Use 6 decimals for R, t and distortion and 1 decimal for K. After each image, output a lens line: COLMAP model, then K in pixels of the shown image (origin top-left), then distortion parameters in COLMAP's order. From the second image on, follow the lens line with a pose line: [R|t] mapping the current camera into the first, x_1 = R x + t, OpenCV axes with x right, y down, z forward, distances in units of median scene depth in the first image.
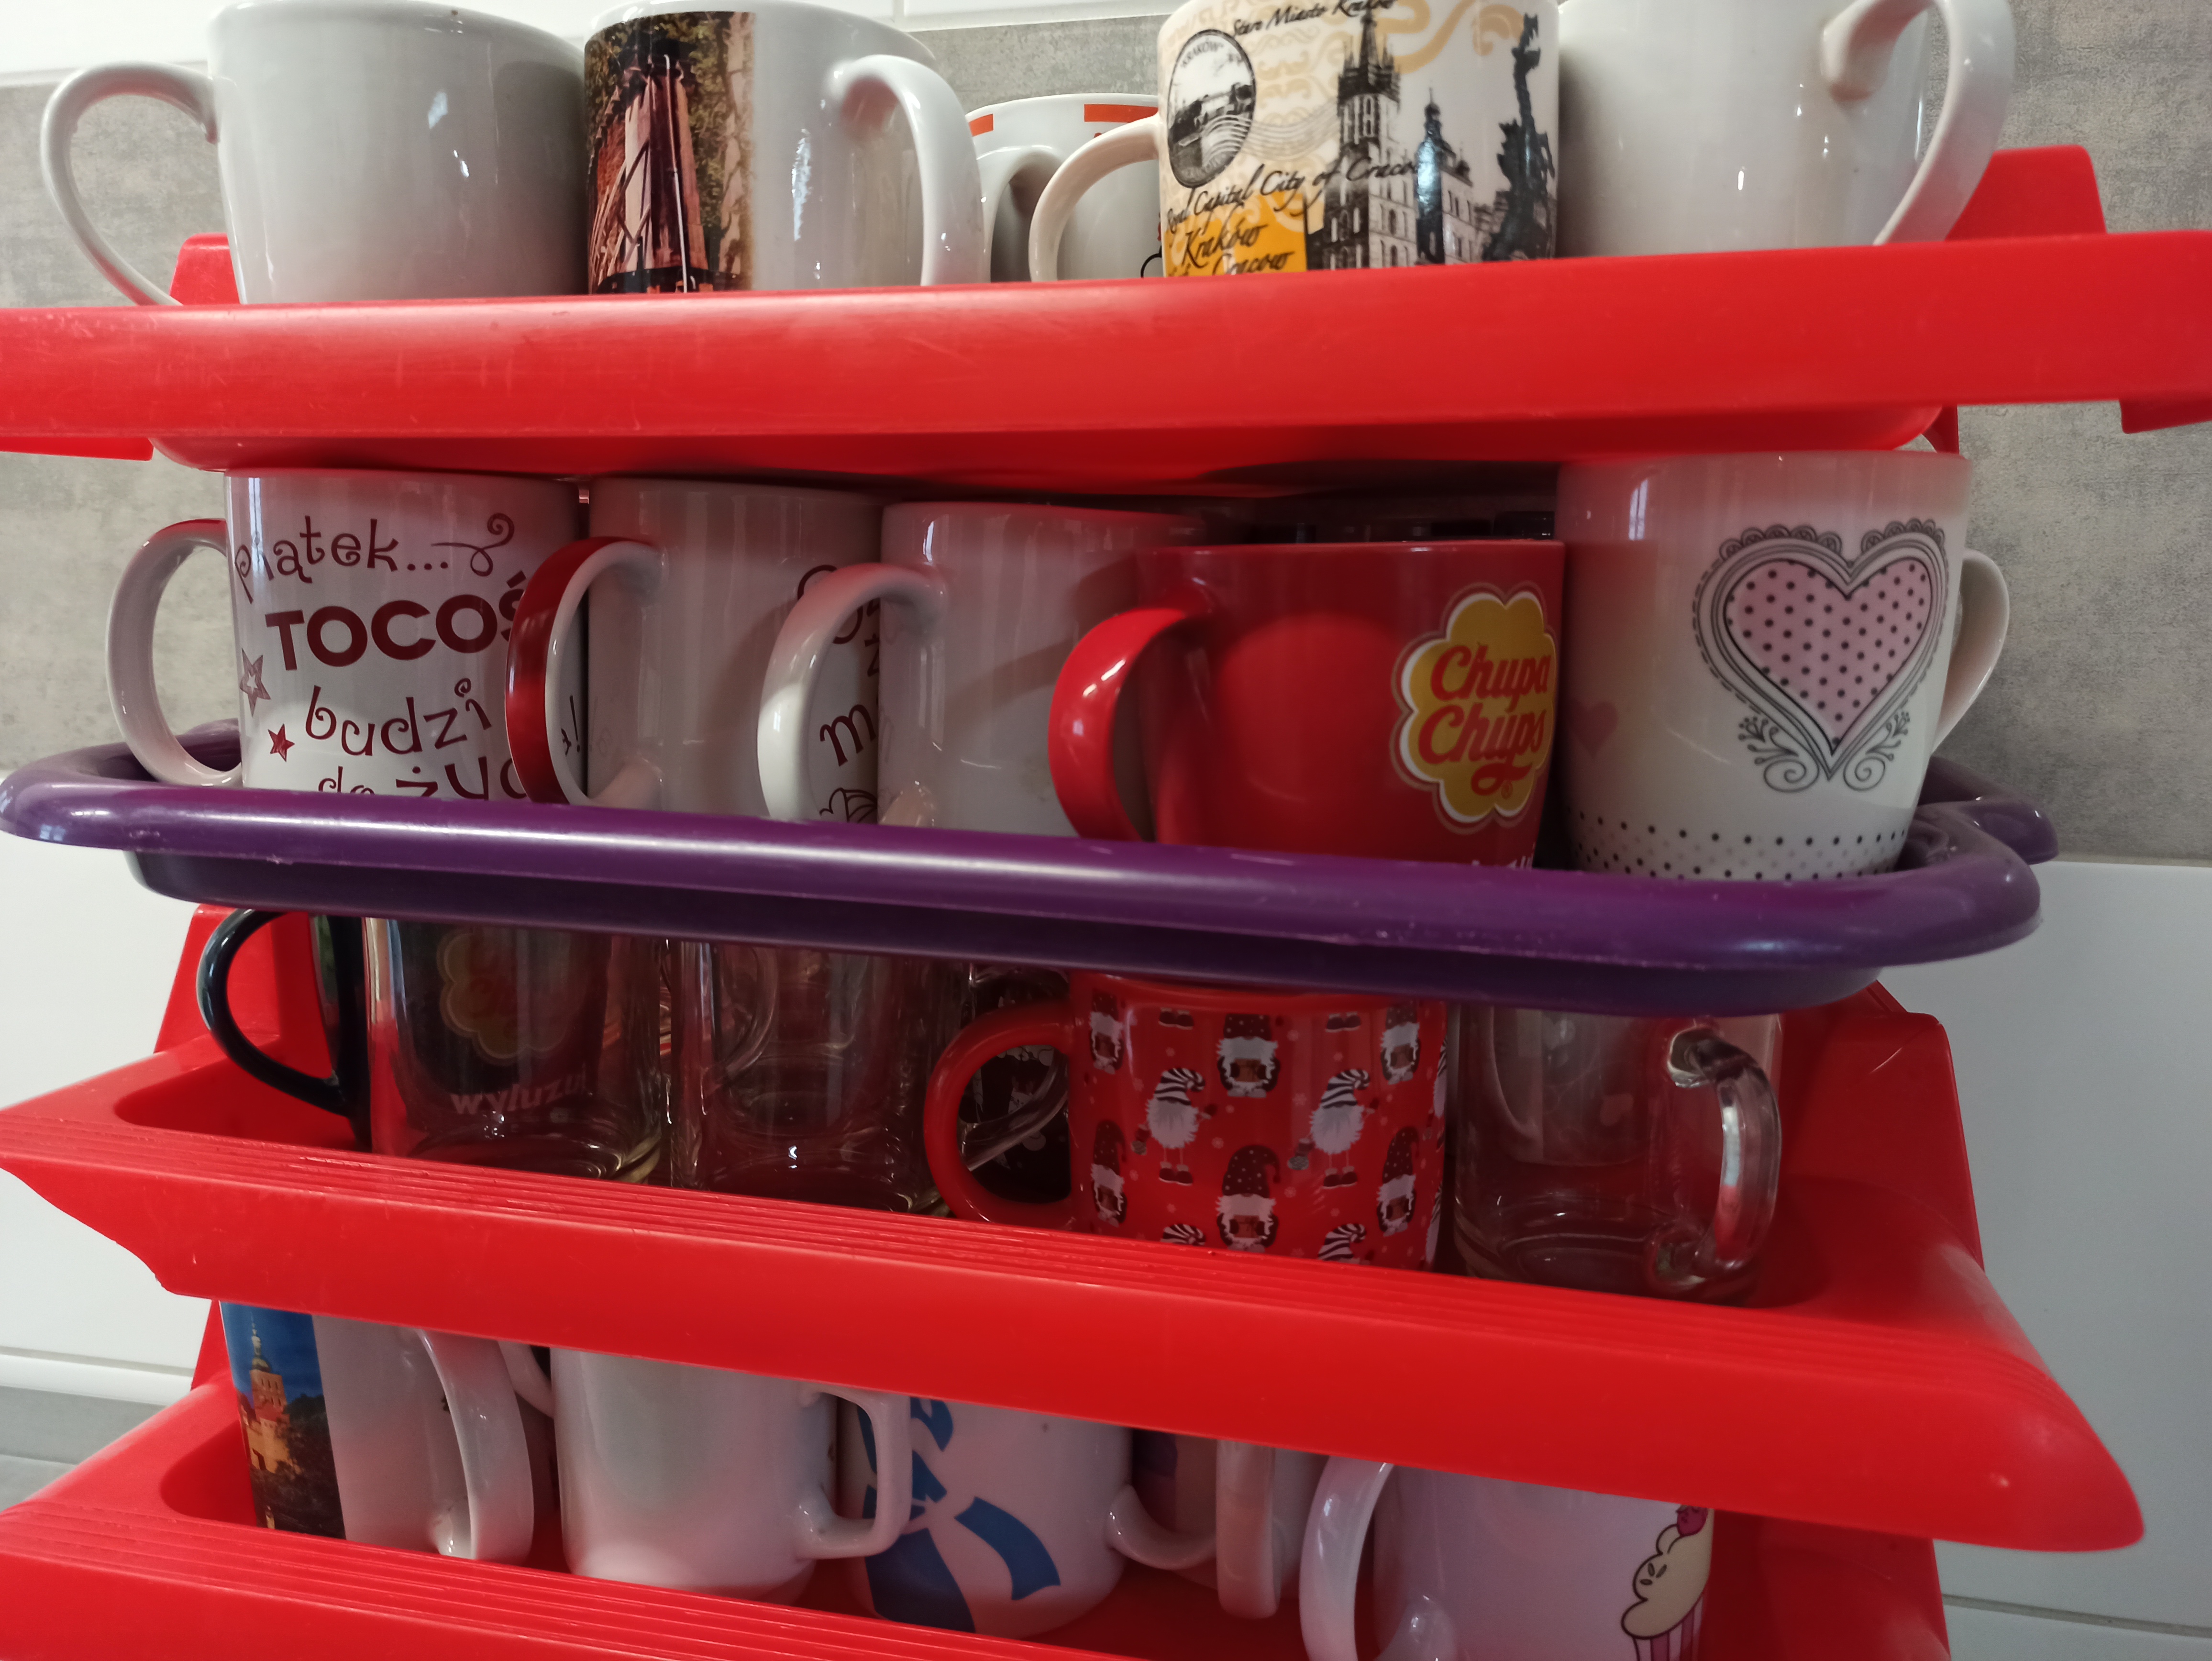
lens RADIAL K [[1683.2, 0, 1106.0], [0, 1683.2, 830.5], [0, 0, 1]] dist [0.054180, -0.098035]
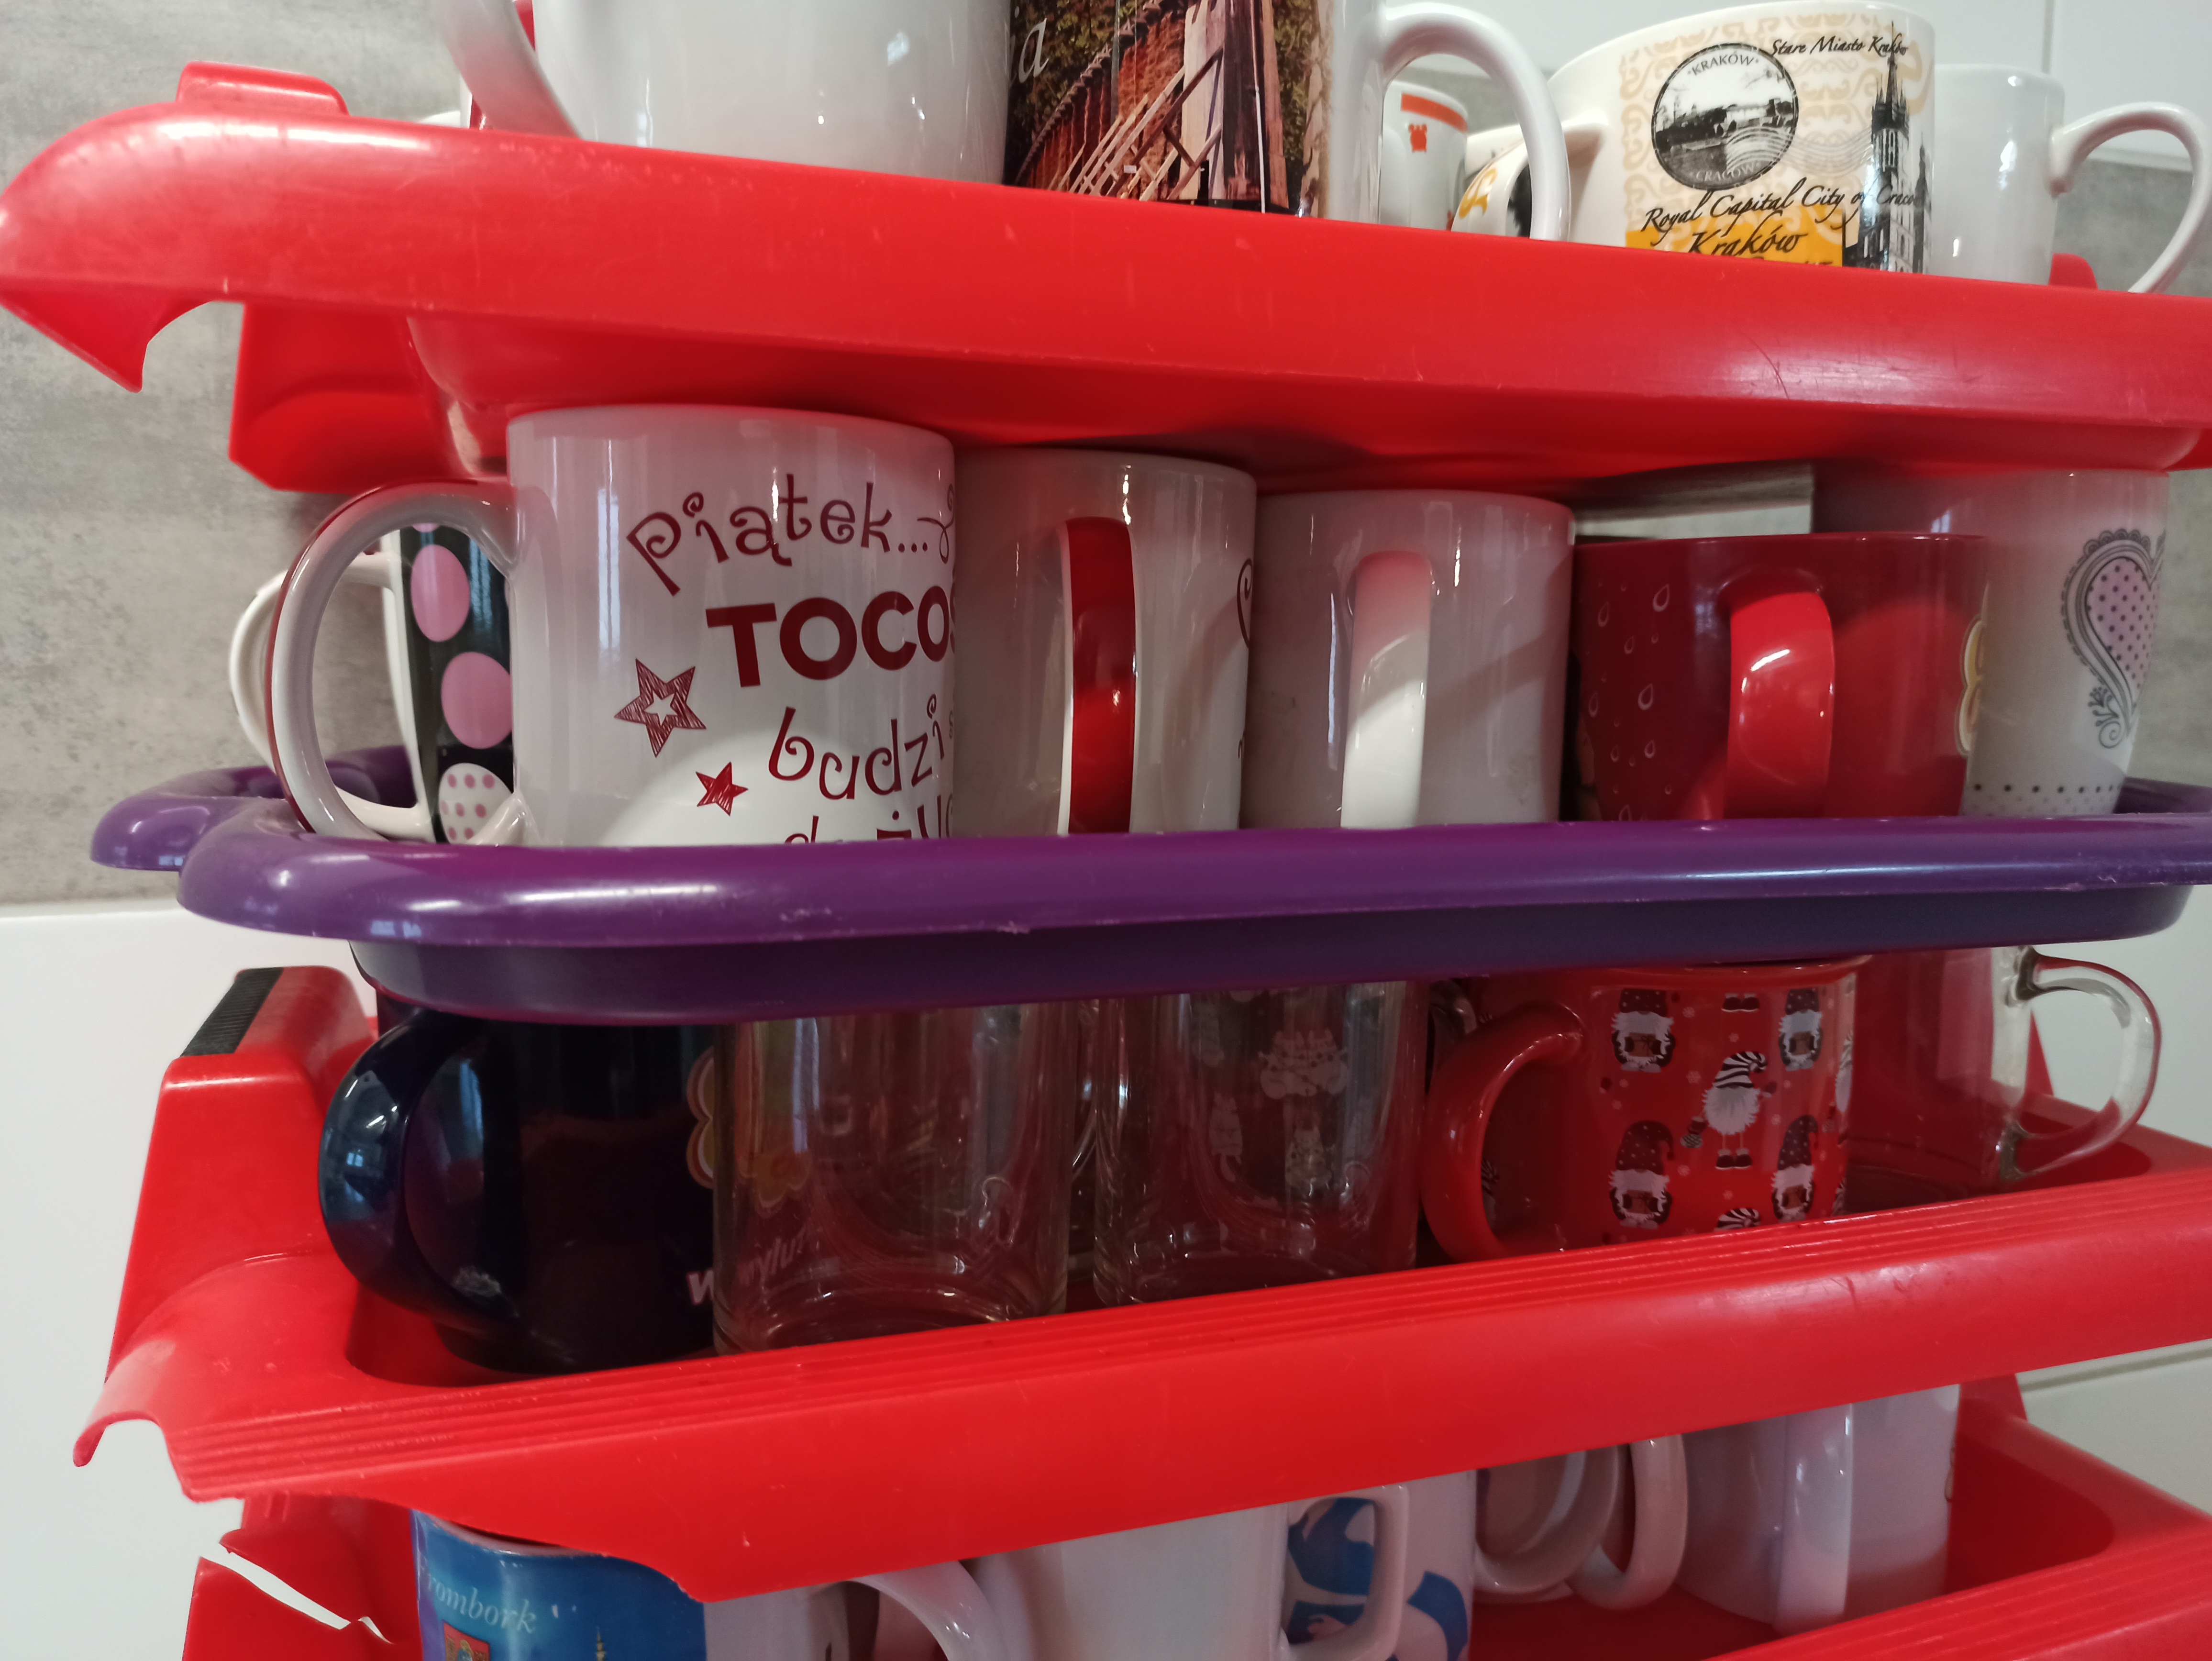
lens RADIAL K [[1683.2, 0, 1106.0], [0, 1683.2, 830.5], [0, 0, 1]] dist [0.054180, -0.098035]
pose [[0.835872, -0.067269, 0.544787, -0.814367], [0.090982, 0.995713, -0.016646, -0.008566], [-0.541332, 0.063480, 0.838409, 0.347736]]
